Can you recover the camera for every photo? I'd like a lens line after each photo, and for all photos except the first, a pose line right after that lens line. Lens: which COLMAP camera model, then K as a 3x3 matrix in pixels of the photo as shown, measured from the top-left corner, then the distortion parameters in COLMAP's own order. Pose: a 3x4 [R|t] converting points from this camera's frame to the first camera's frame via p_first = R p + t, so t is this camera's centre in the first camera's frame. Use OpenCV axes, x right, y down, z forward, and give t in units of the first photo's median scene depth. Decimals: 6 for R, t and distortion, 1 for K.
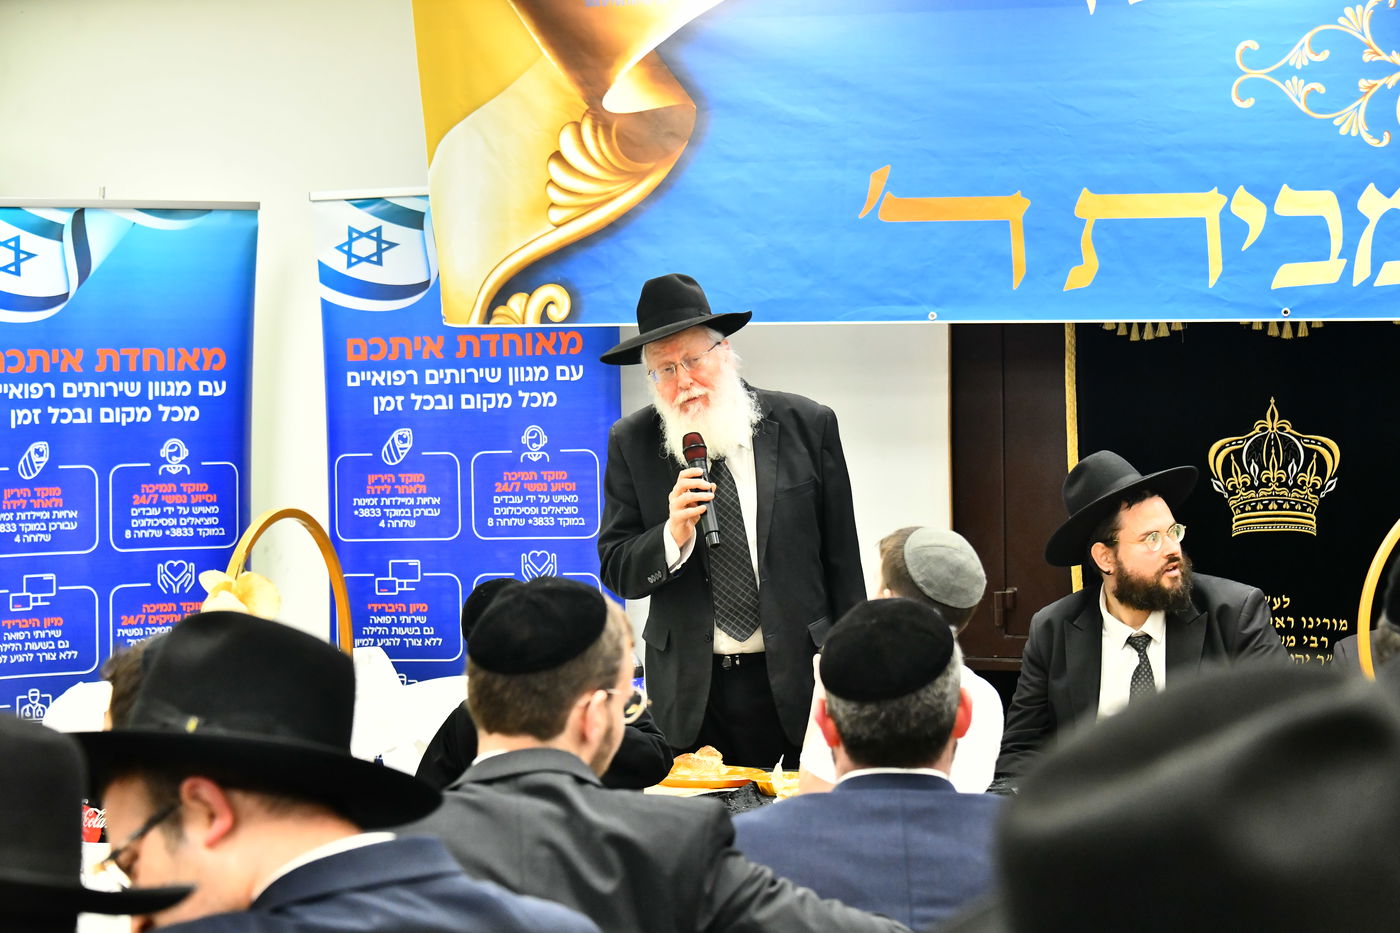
lens RADIAL K [[3224.7, 0, 702.8], [0, 3224.7, 500.8], [0, 0, 1]] dist [0.005417, -0.036420]
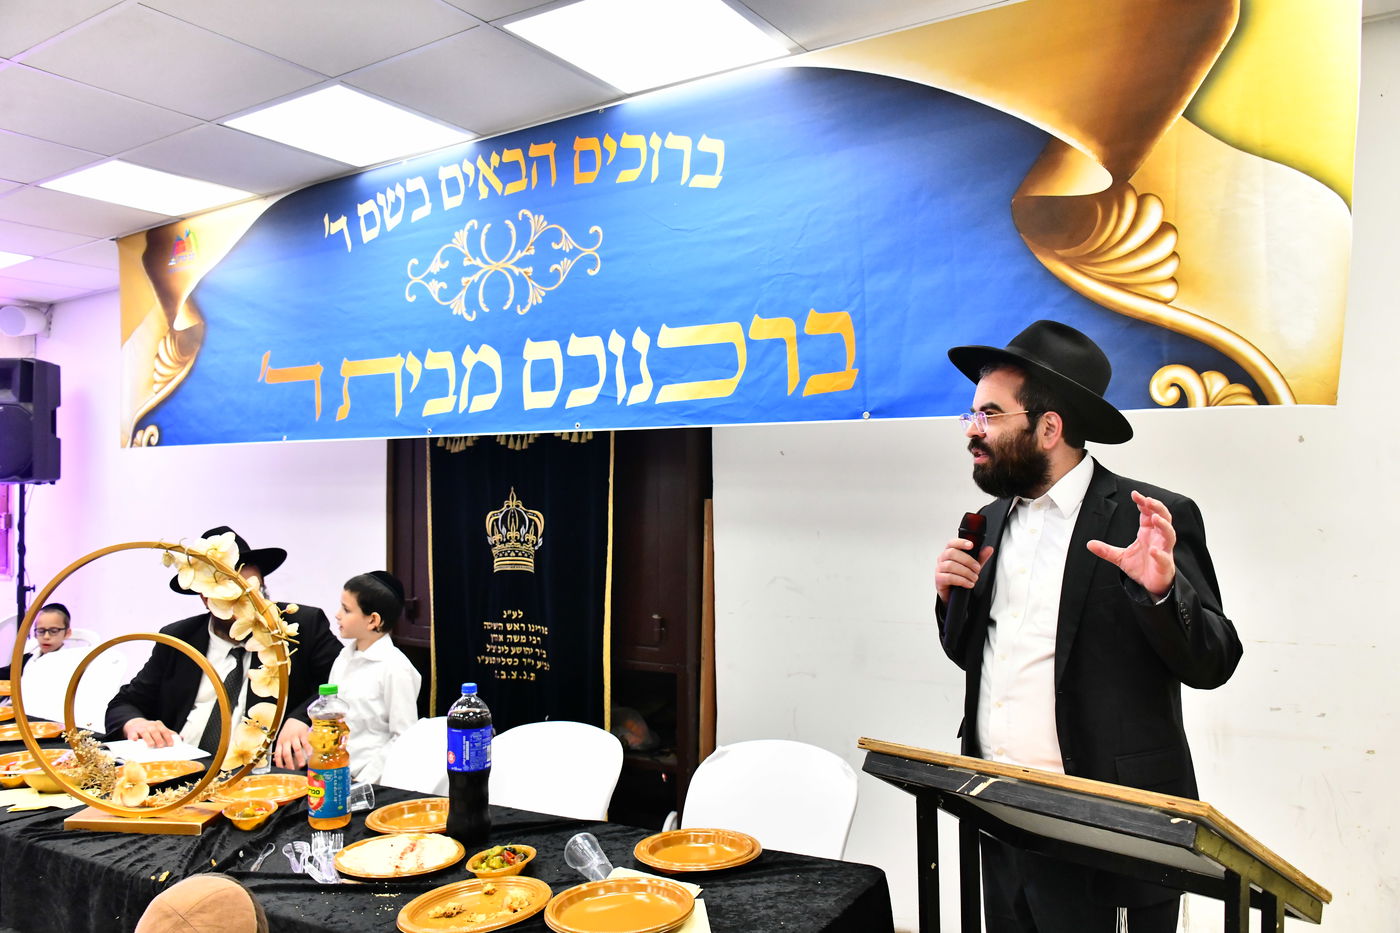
lens RADIAL K [[1088.6, 0, 700.0], [0, 1088.6, 466.5], [0, 0, 1]] dist [-0.031246, -0.024835]
pose [[0.956870, -0.008846, -0.290381, 0.427077], [-0.006246, 0.998679, -0.051005, -0.015098], [0.290448, 0.050619, 0.955551, 0.509253]]
